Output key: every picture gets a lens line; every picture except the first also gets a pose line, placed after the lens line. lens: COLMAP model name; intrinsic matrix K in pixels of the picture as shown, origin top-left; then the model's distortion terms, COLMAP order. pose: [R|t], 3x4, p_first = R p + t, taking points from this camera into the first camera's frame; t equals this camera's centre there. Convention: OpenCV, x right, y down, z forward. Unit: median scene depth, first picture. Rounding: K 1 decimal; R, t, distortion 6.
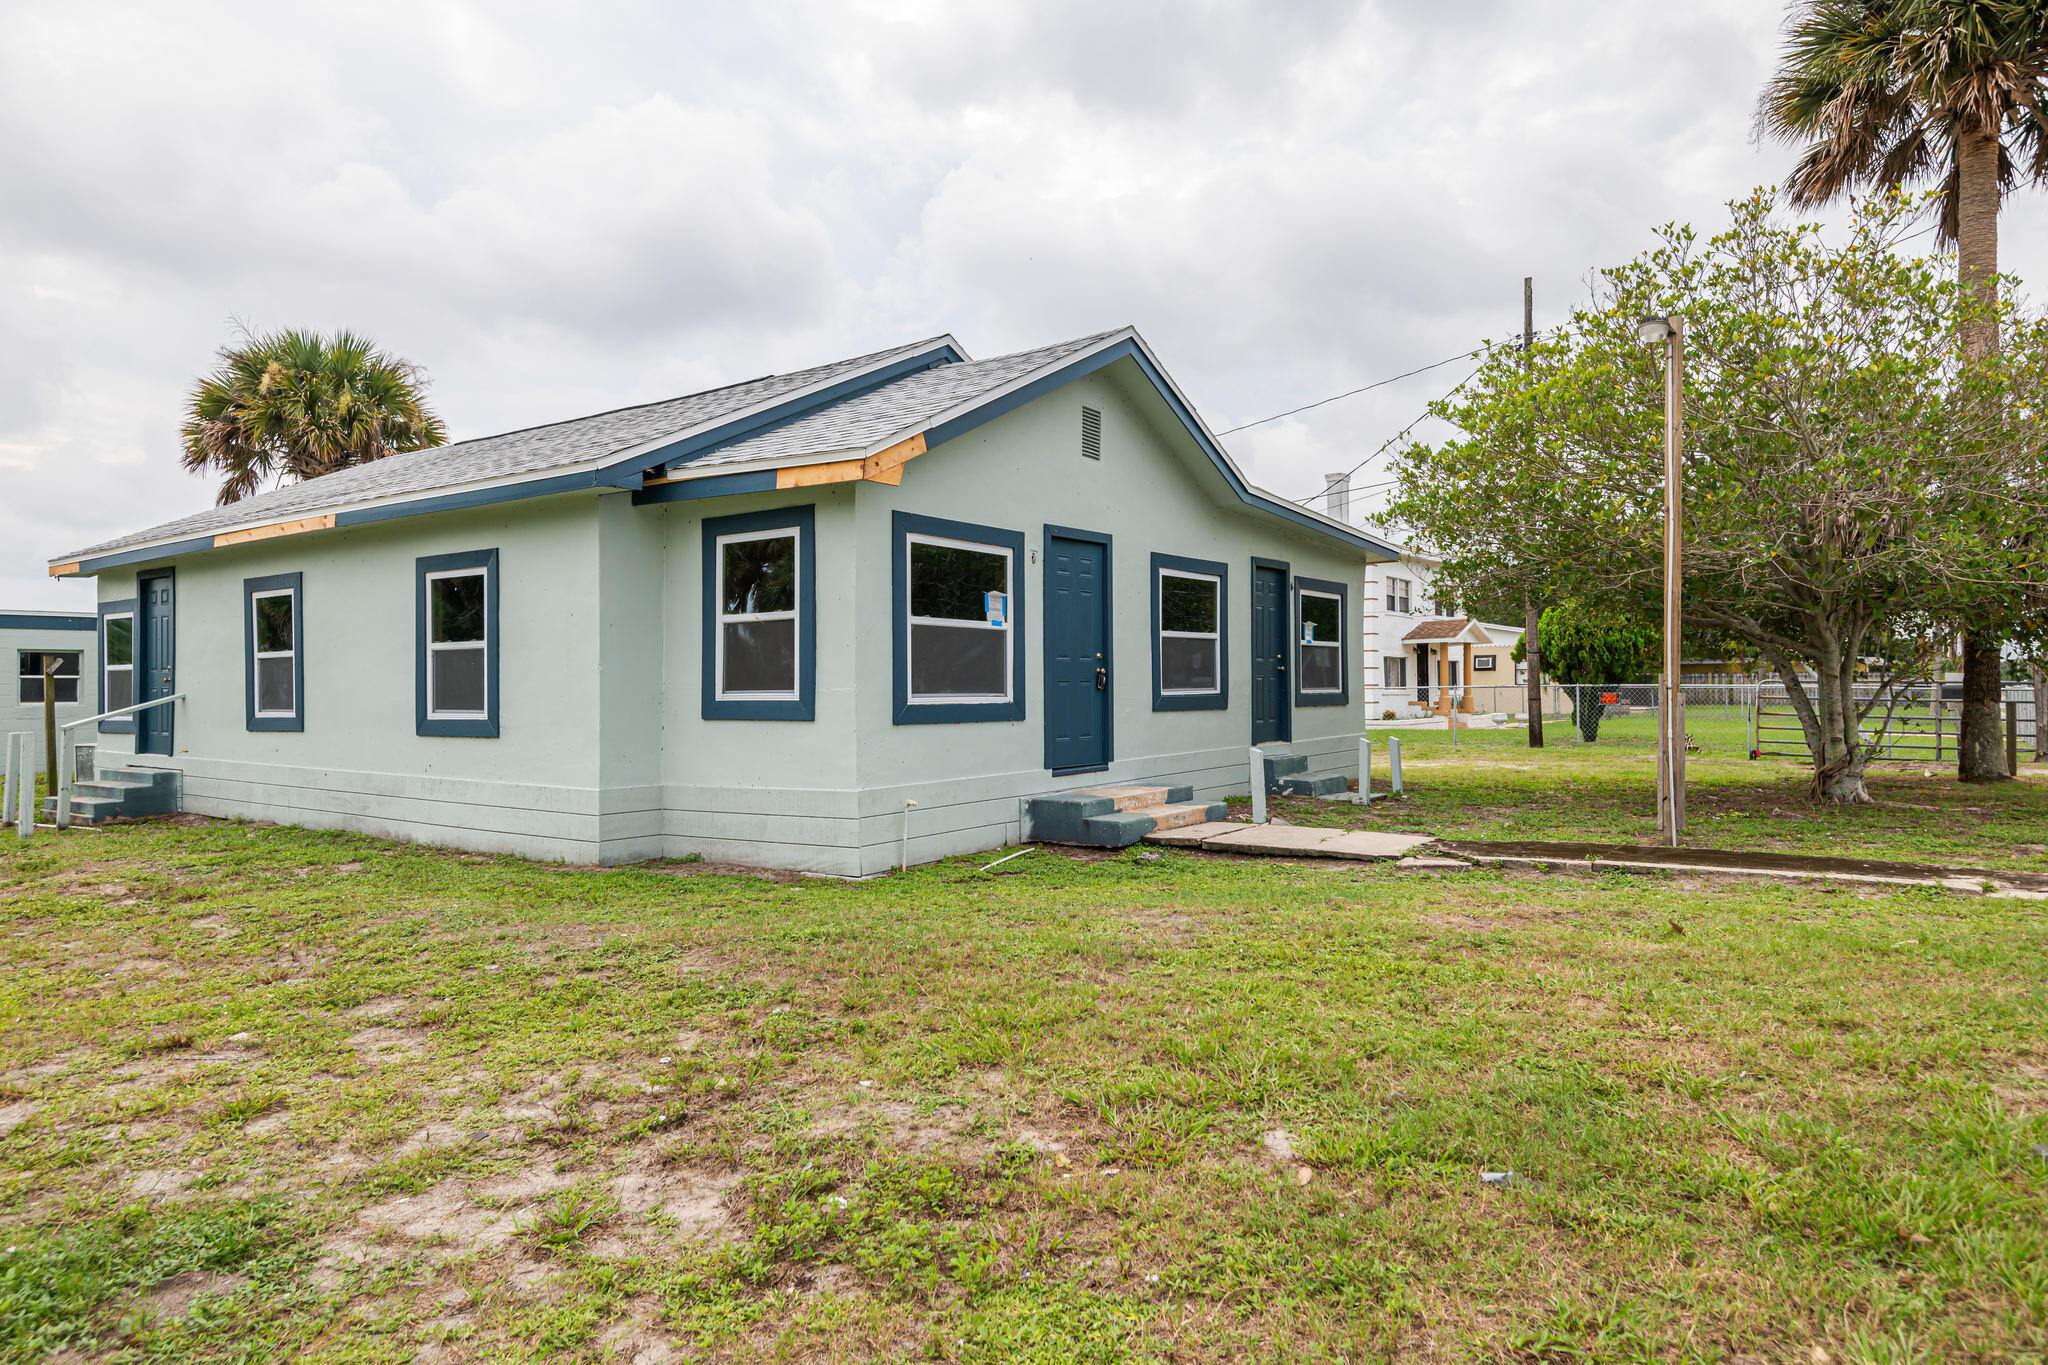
lens RADIAL K [[1242.2, 0, 1018.6], [0, 1242.2, 682.2], [0, 0, 1]] dist [0.009915, -0.003279]
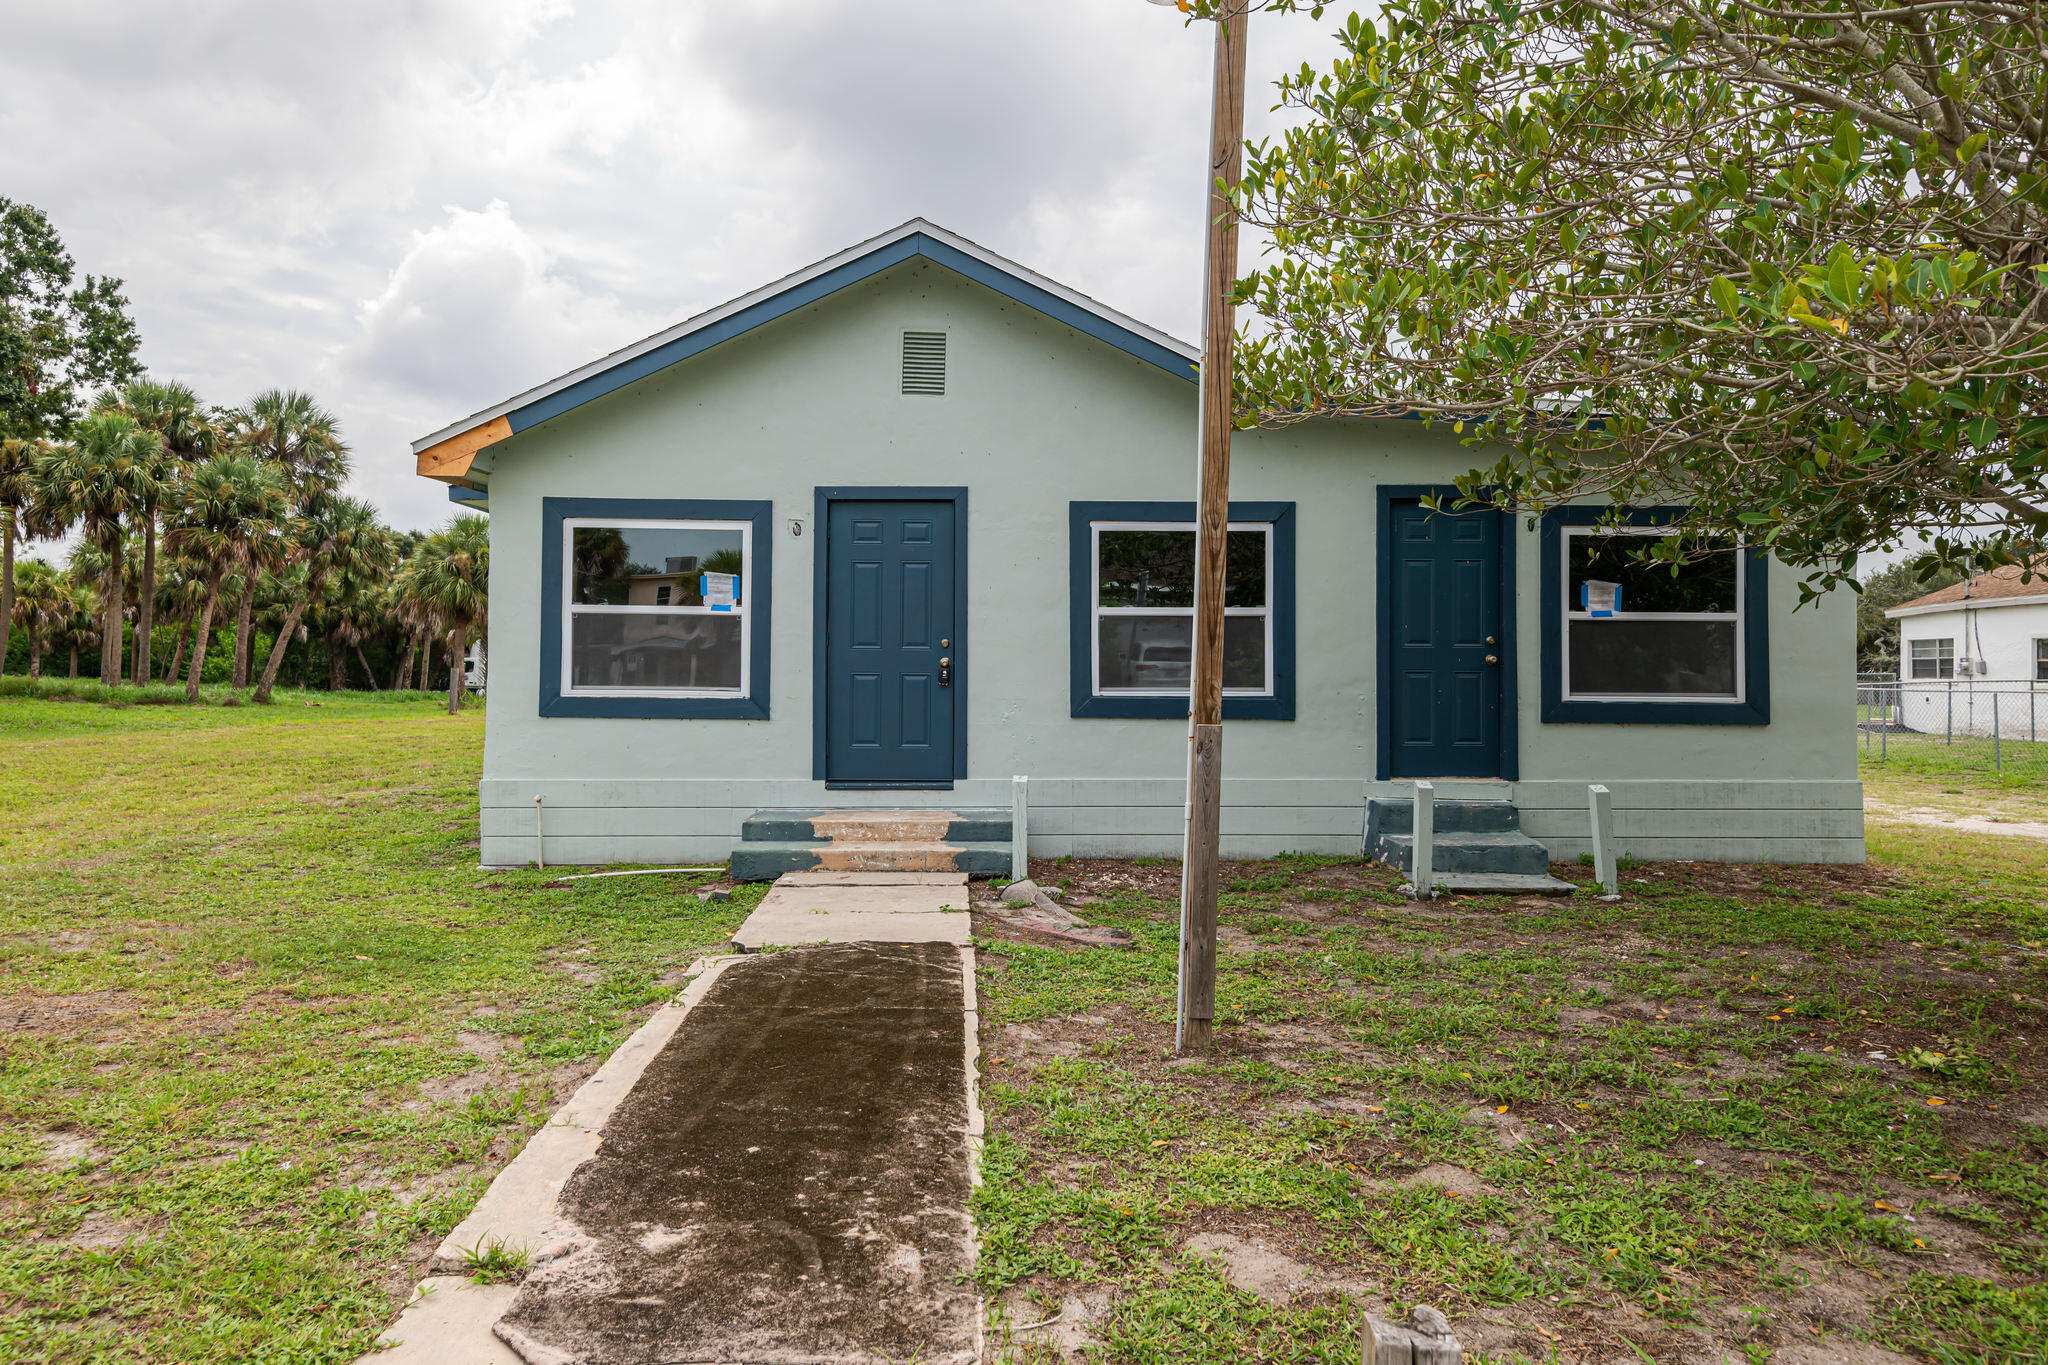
lens RADIAL K [[1242.2, 0, 1025.1], [0, 1242.2, 667.4], [0, 0, 1]] dist [0.009915, -0.003279]
pose [[0.593724, 0.000694, -0.804669, 0.621517], [-0.008966, 0.999943, -0.005753, -0.001632], [0.804619, 0.010630, 0.593696, 0.491659]]
